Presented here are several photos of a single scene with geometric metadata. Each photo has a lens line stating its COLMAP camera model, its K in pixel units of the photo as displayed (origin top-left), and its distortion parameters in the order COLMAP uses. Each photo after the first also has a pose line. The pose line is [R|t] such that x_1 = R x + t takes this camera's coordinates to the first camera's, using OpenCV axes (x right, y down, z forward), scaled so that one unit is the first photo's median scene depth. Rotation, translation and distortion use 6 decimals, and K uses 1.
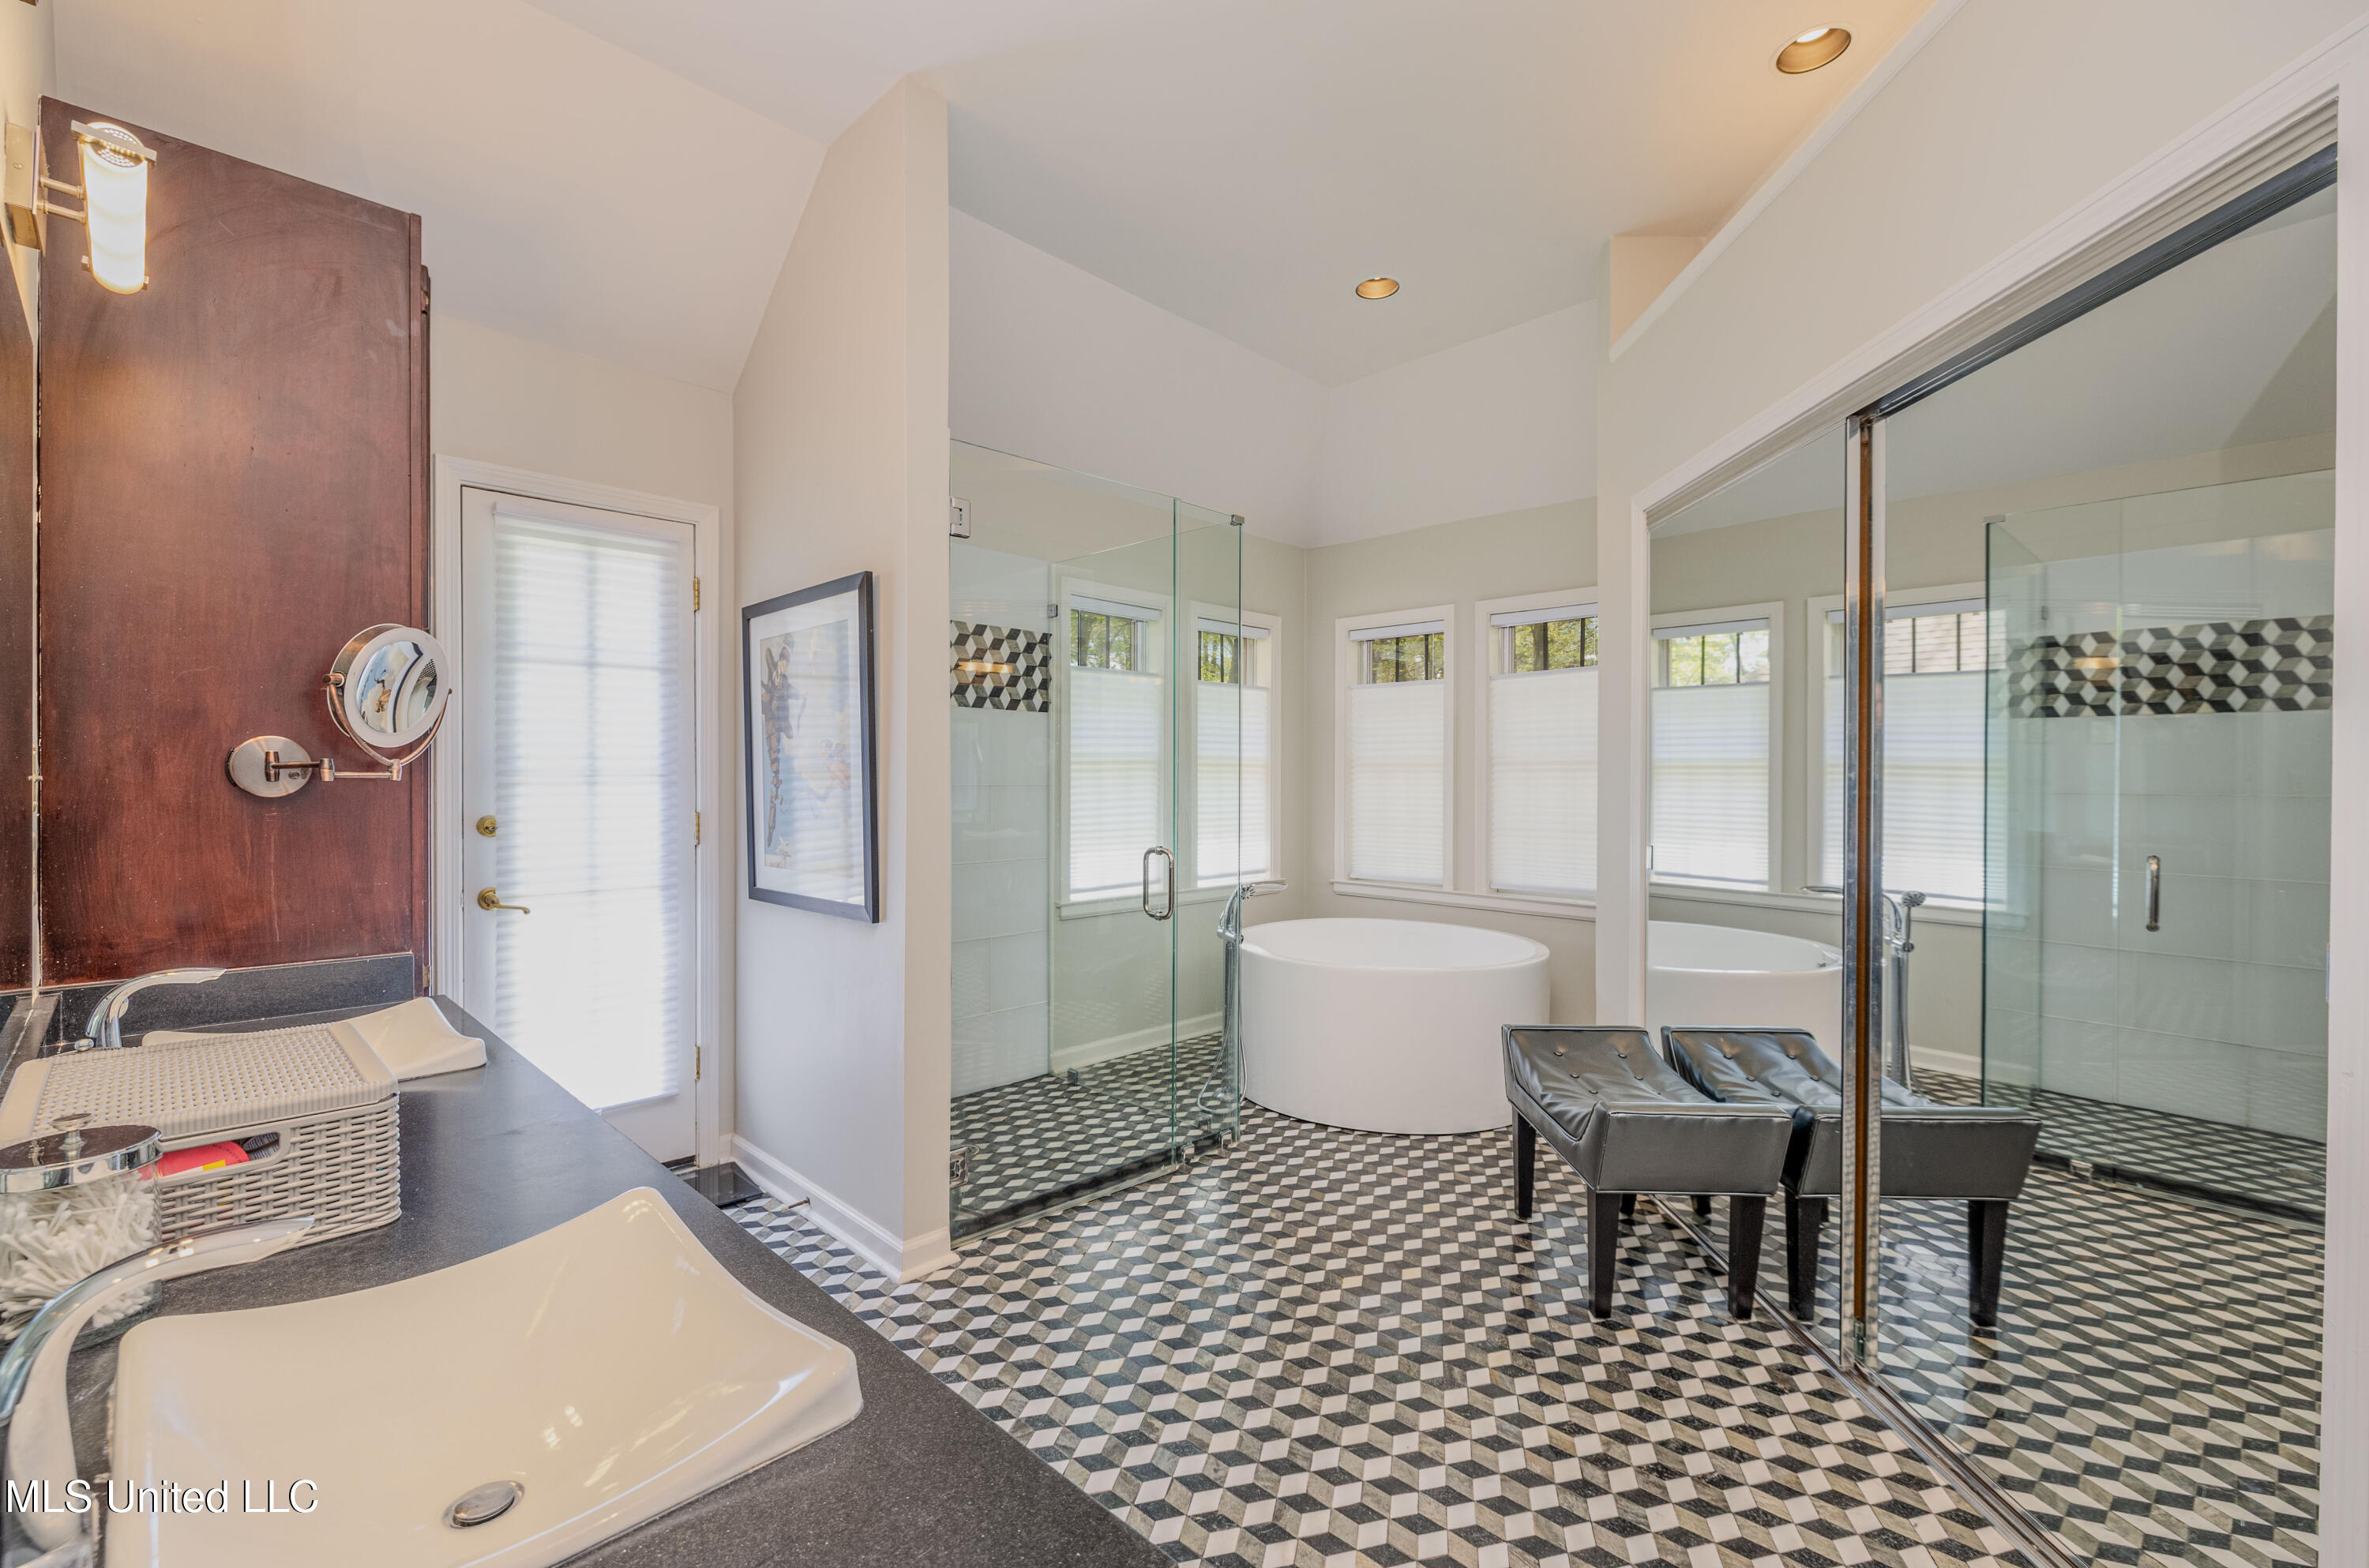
lens RADIAL K [[1027.0, 0, 1173.5], [0, 1027.0, 772.7], [0, 0, 1]] dist [0.000563, -0.000221]
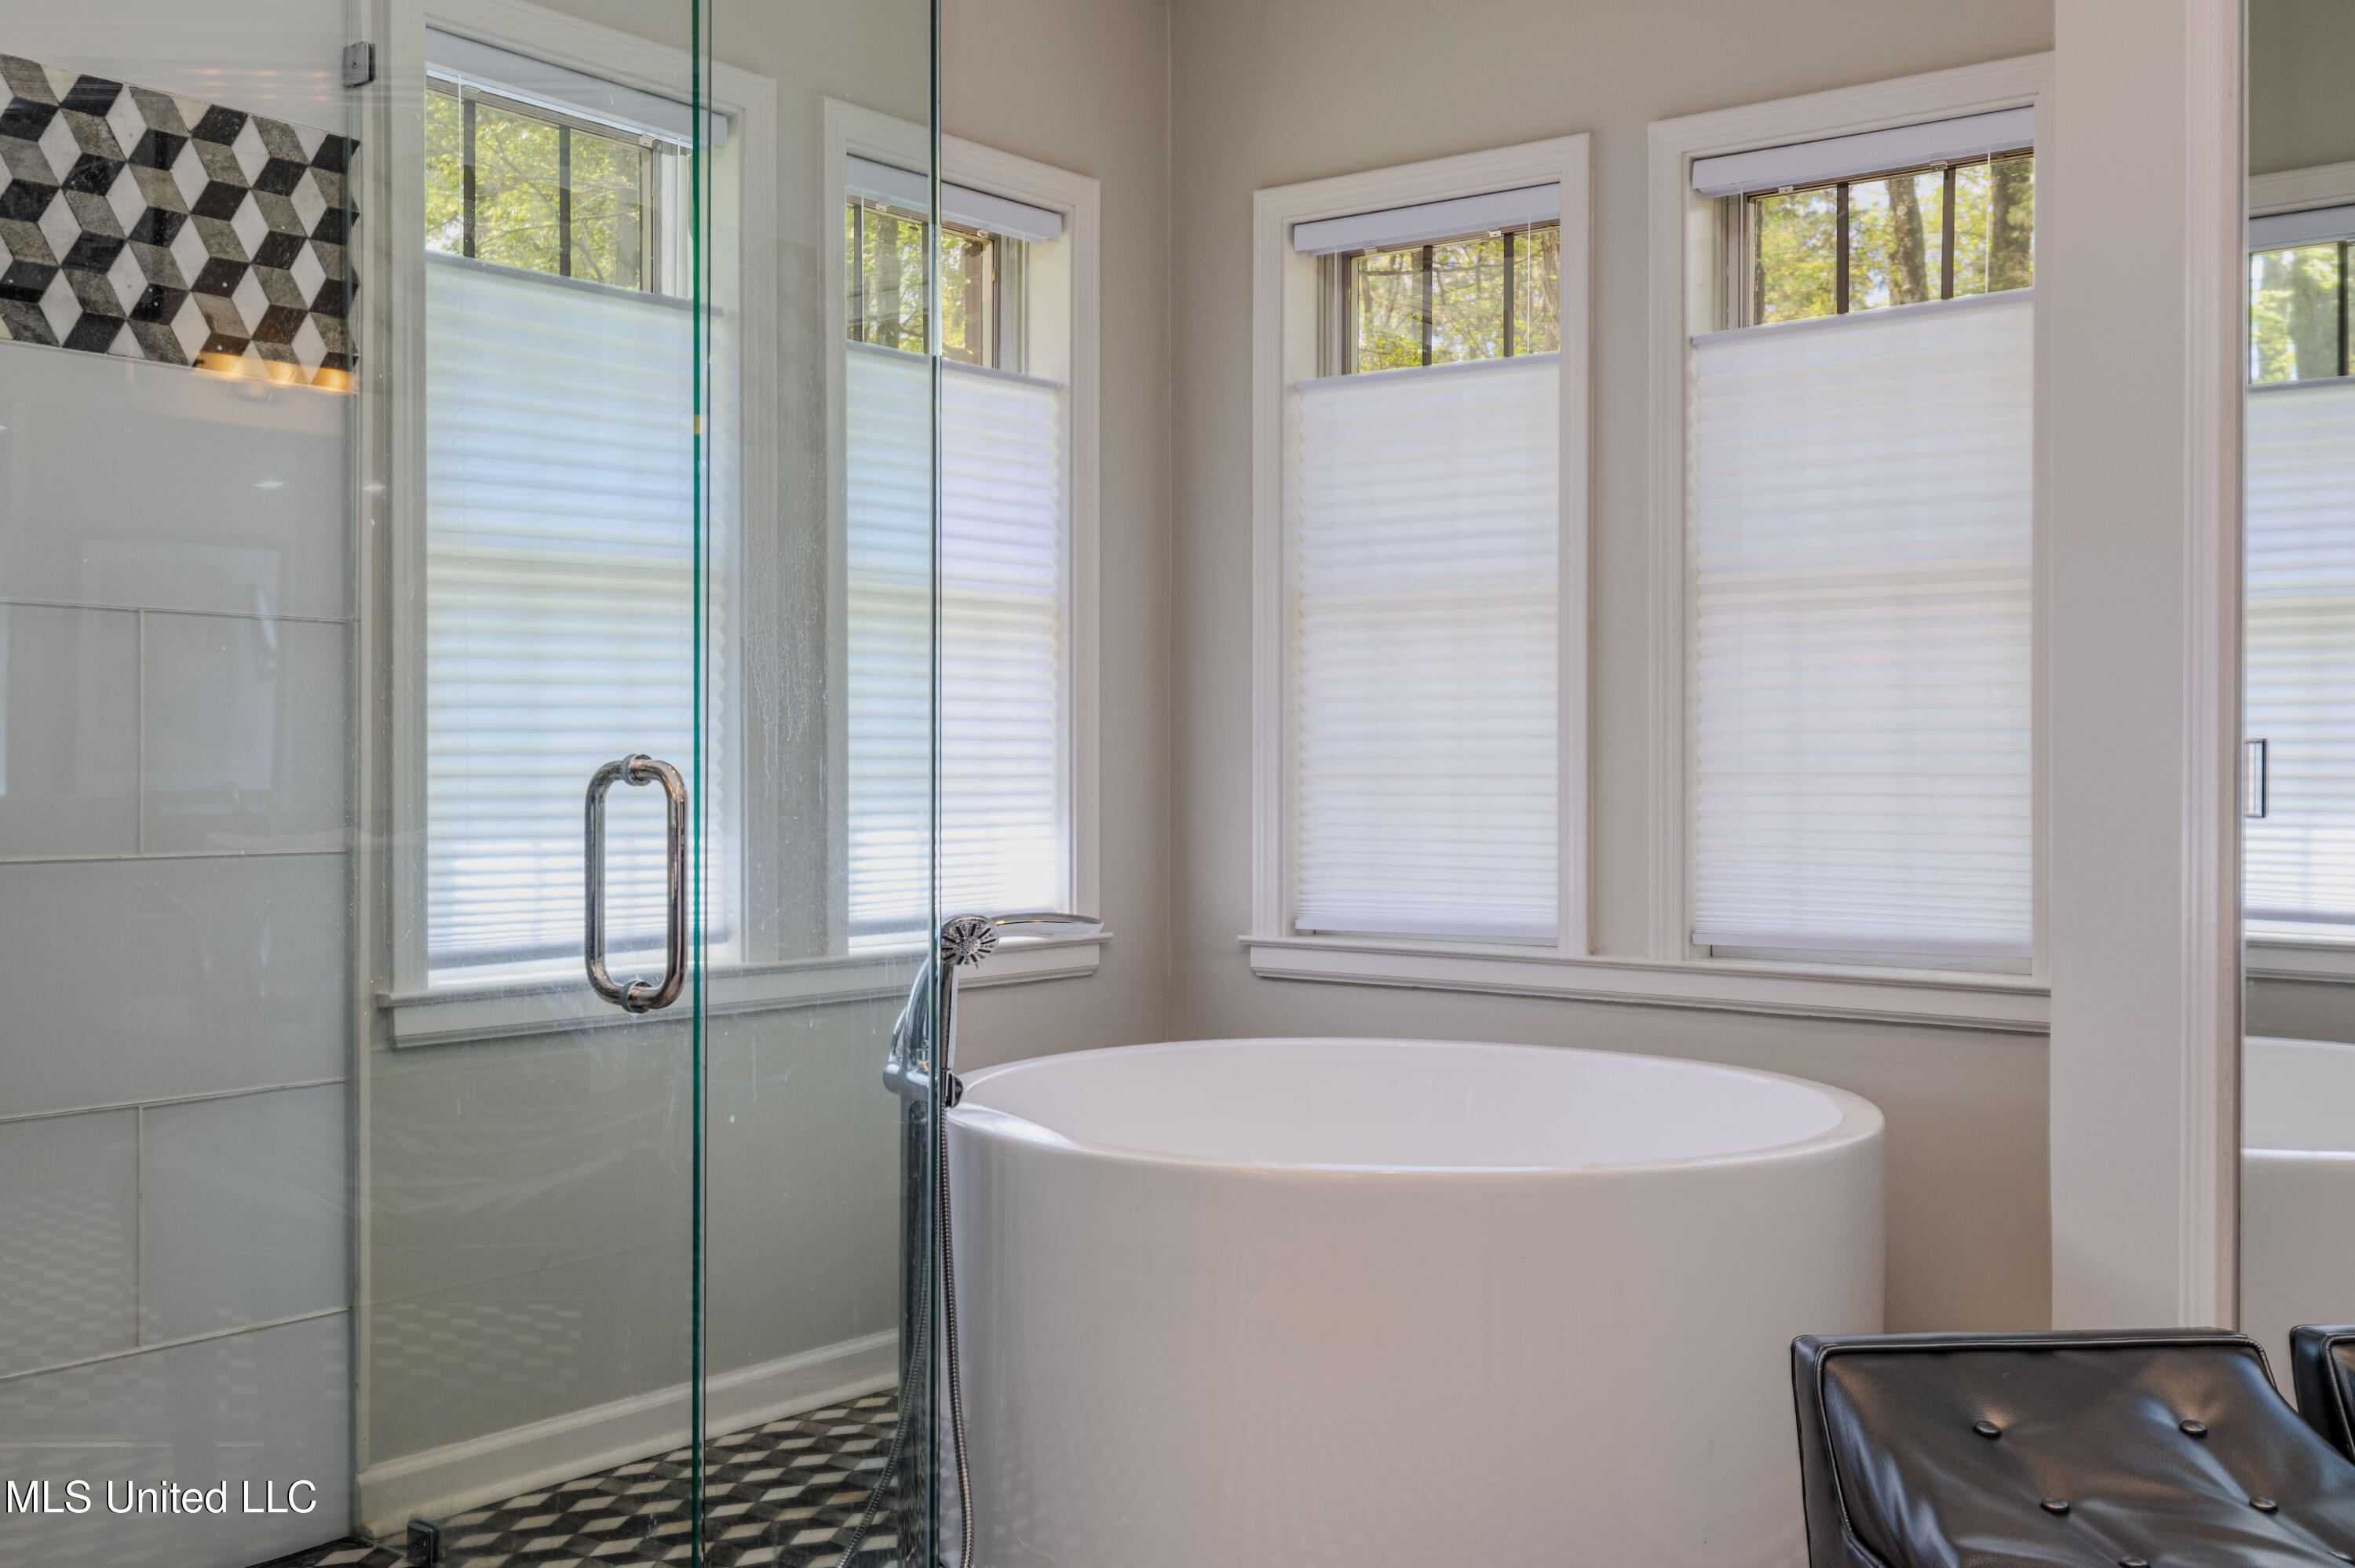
lens RADIAL K [[2369.9, 0, 1180.6], [0, 2369.9, 786.3], [0, 0, 1]] dist [-0.063668, 0.000000]
pose [[0.992052, -0.004954, 0.125728, 0.039952], [0.003340, 0.999909, 0.013052, 0.054160], [-0.125781, -0.012528, 0.991979, 0.256613]]
